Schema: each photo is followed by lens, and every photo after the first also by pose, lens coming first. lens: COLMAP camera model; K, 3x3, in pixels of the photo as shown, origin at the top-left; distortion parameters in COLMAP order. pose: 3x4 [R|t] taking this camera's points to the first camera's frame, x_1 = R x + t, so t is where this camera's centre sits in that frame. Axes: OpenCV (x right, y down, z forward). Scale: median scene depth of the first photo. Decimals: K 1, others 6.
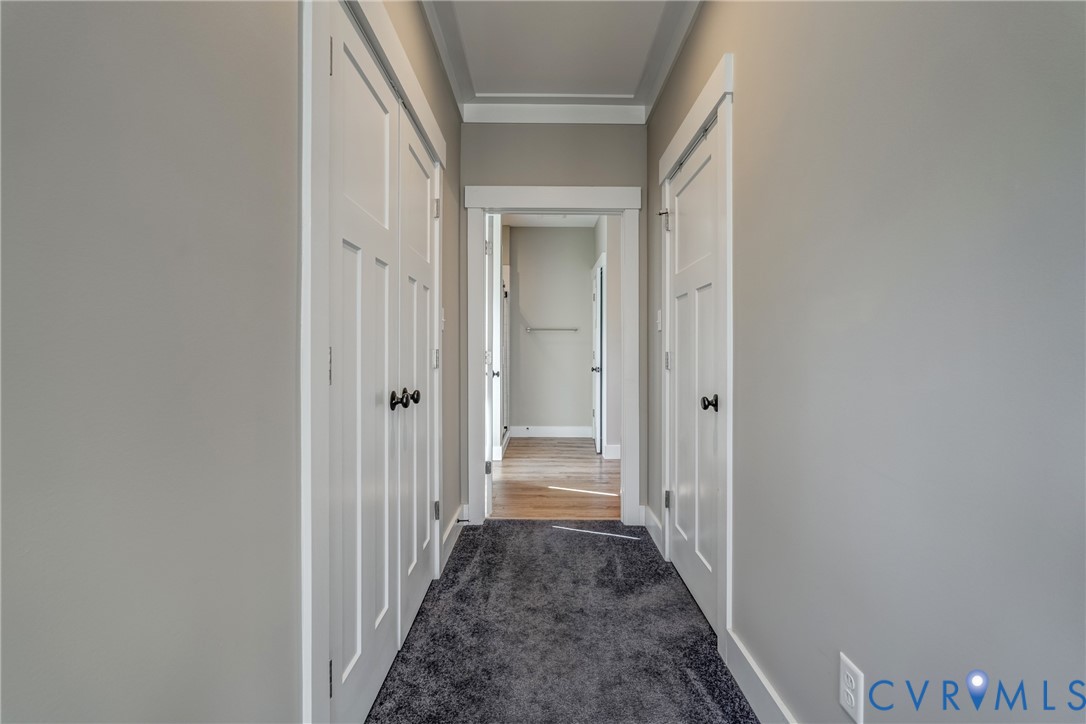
lens RADIAL K [[476.2, 0, 544.3], [0, 476.2, 360.5], [0, 0, 1]] dist [-0.011248, 0.006714]
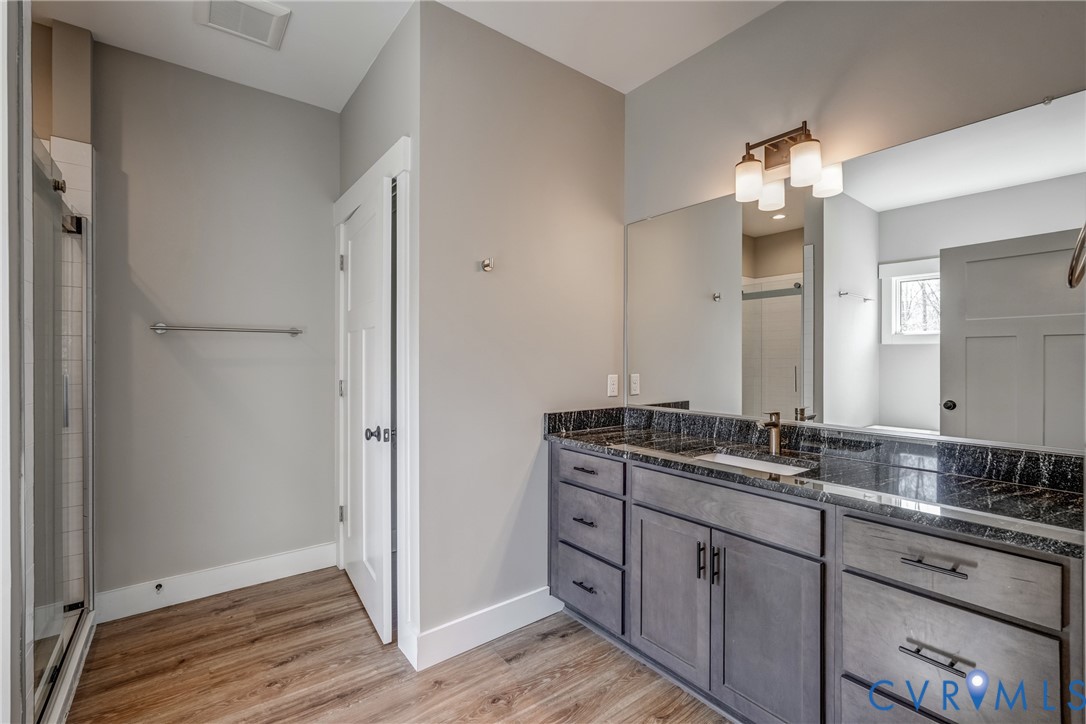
lens RADIAL K [[476.2, 0, 540.8], [0, 476.2, 363.3], [0, 0, 1]] dist [-0.011248, 0.006714]
pose [[0.798386, -0.005148, 0.602124, -0.018799], [0.008495, 0.999960, -0.002714, -0.032981], [-0.602087, 0.007281, 0.798398, 0.514176]]
